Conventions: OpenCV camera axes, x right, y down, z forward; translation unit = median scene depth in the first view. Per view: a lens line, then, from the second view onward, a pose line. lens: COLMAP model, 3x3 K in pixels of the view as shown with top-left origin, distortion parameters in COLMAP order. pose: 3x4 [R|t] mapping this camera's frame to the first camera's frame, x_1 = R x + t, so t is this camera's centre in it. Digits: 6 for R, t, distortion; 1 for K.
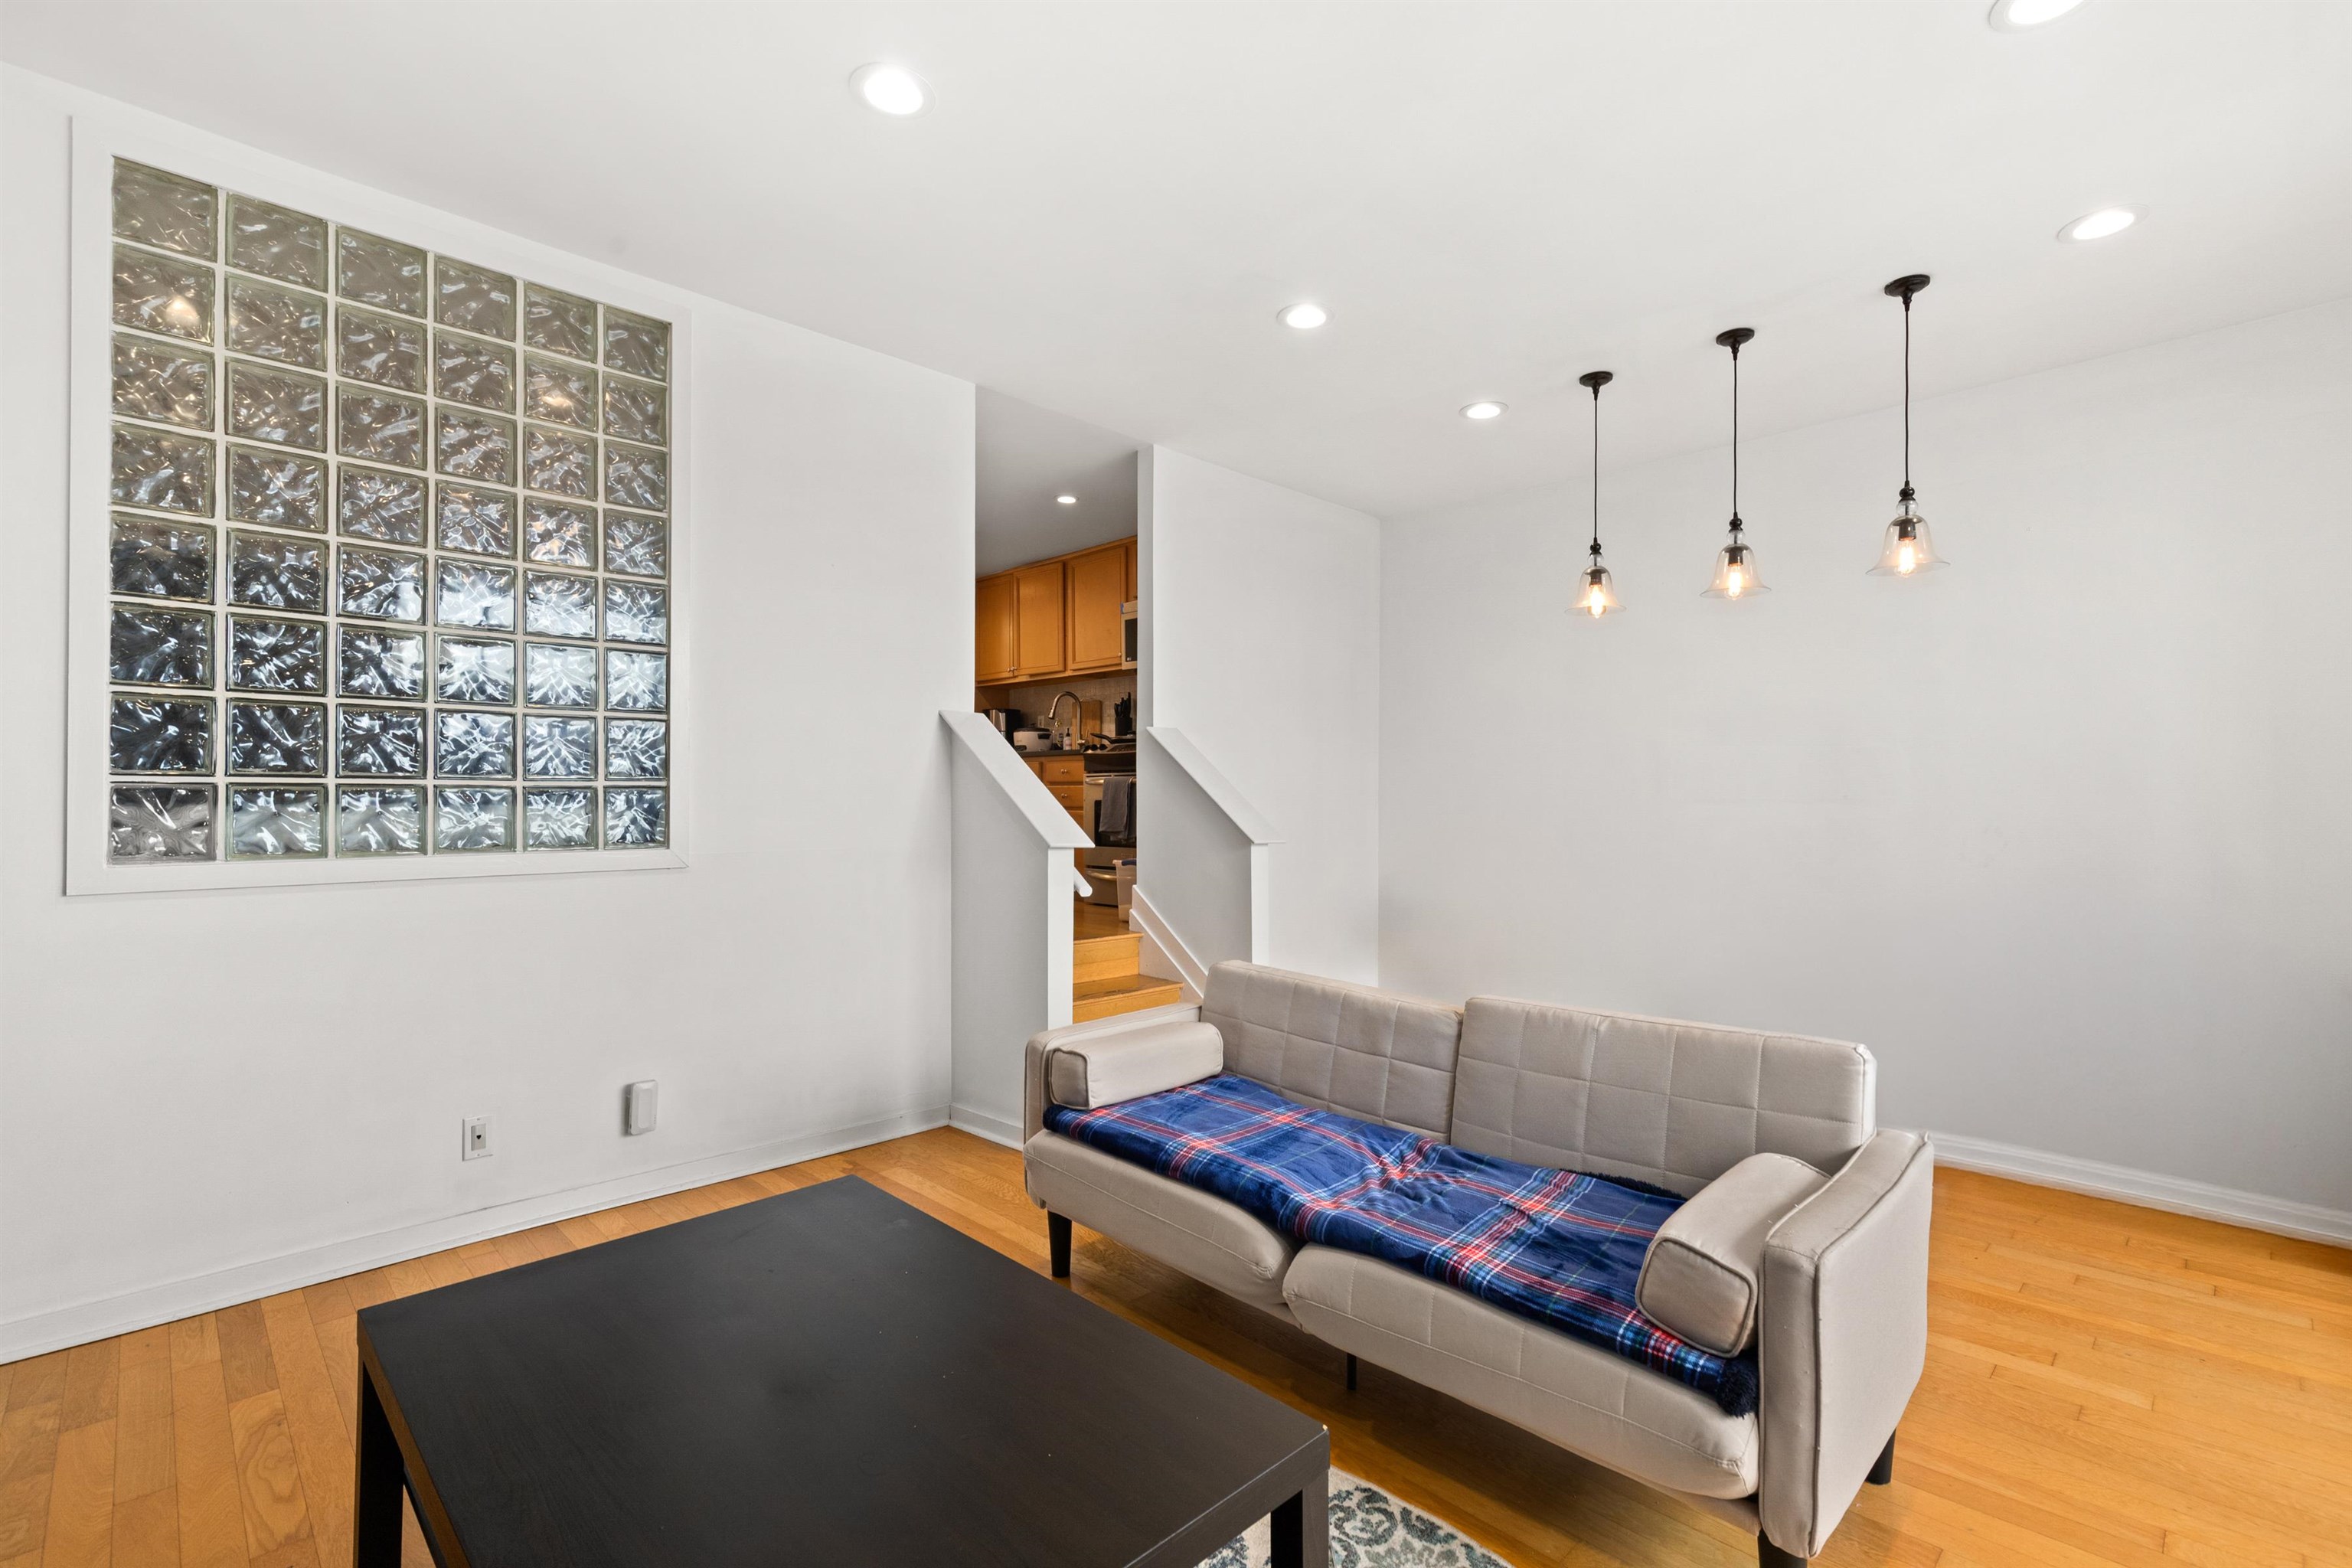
lens RADIAL K [[1049.0, 0, 1178.7], [0, 1049.0, 779.8], [0, 0, 1]] dist [-0.001864, -0.000452]
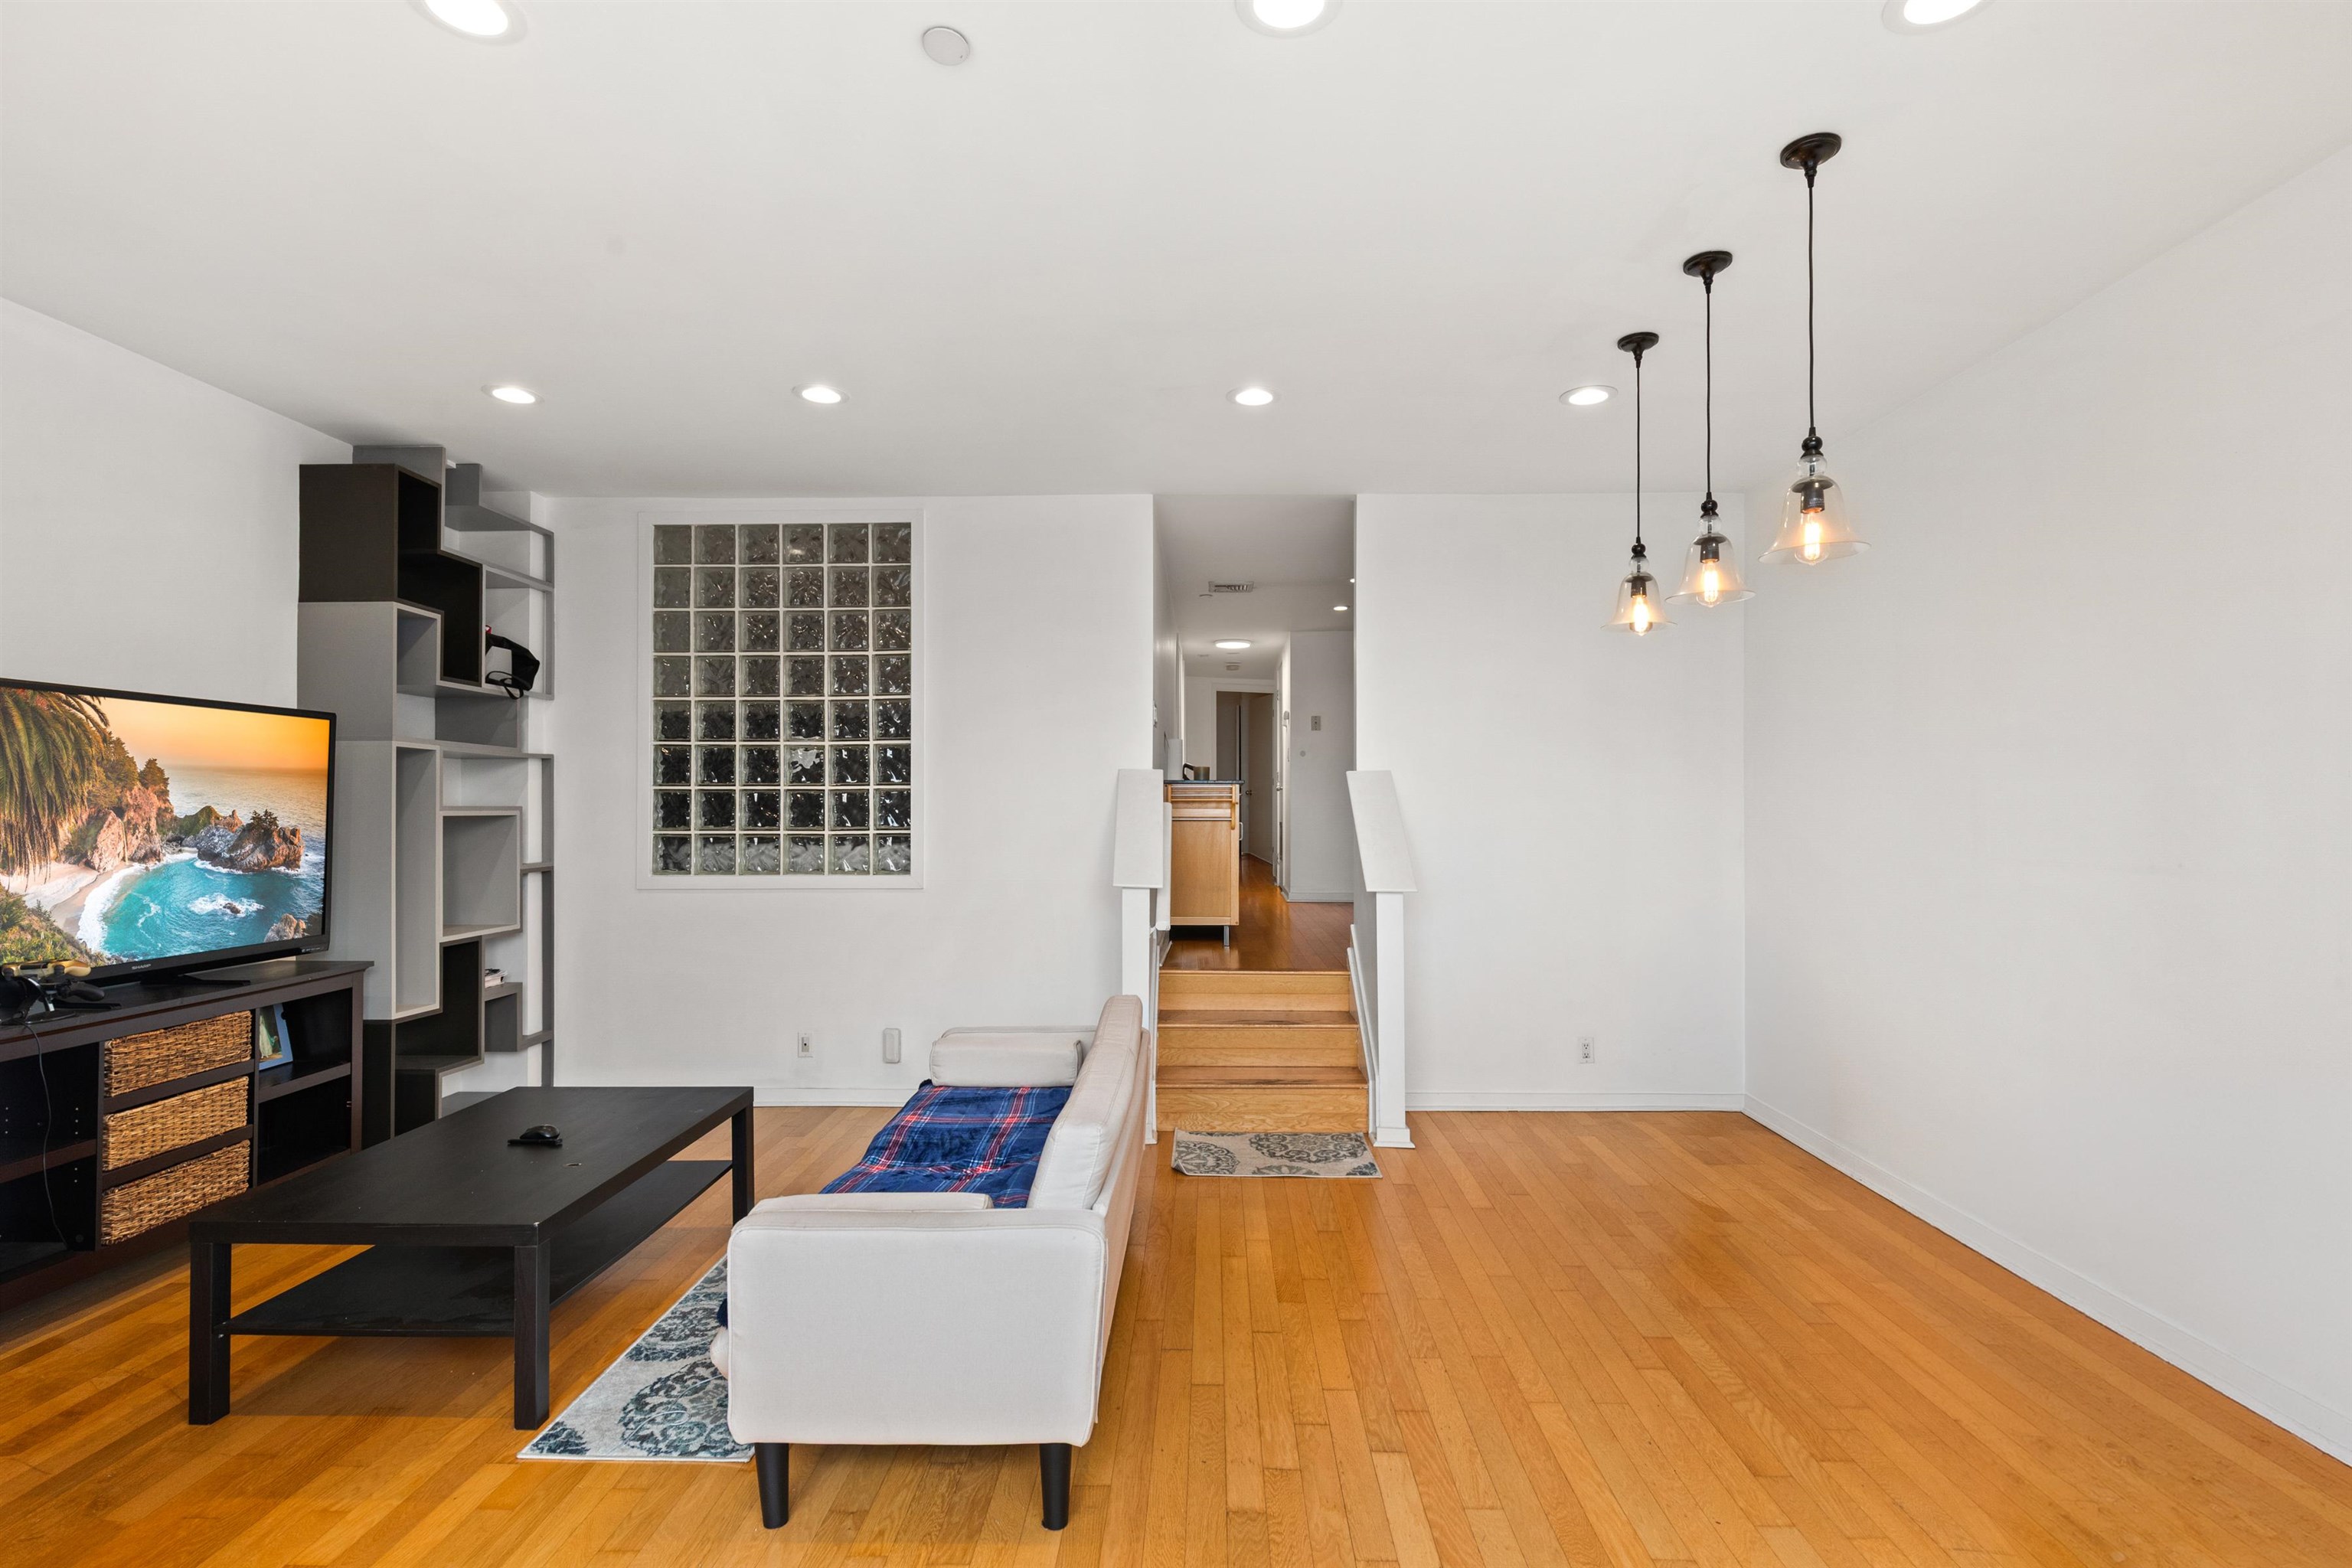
lens RADIAL K [[1180.2, 0, 1170.2], [0, 1180.2, 801.0], [0, 0, 1]] dist [0.003128, 0.000091]
pose [[0.681392, -0.010384, -0.731845, 0.988572], [0.009828, 0.999939, -0.005038, -0.029708], [0.731852, -0.003760, 0.681453, 0.127055]]
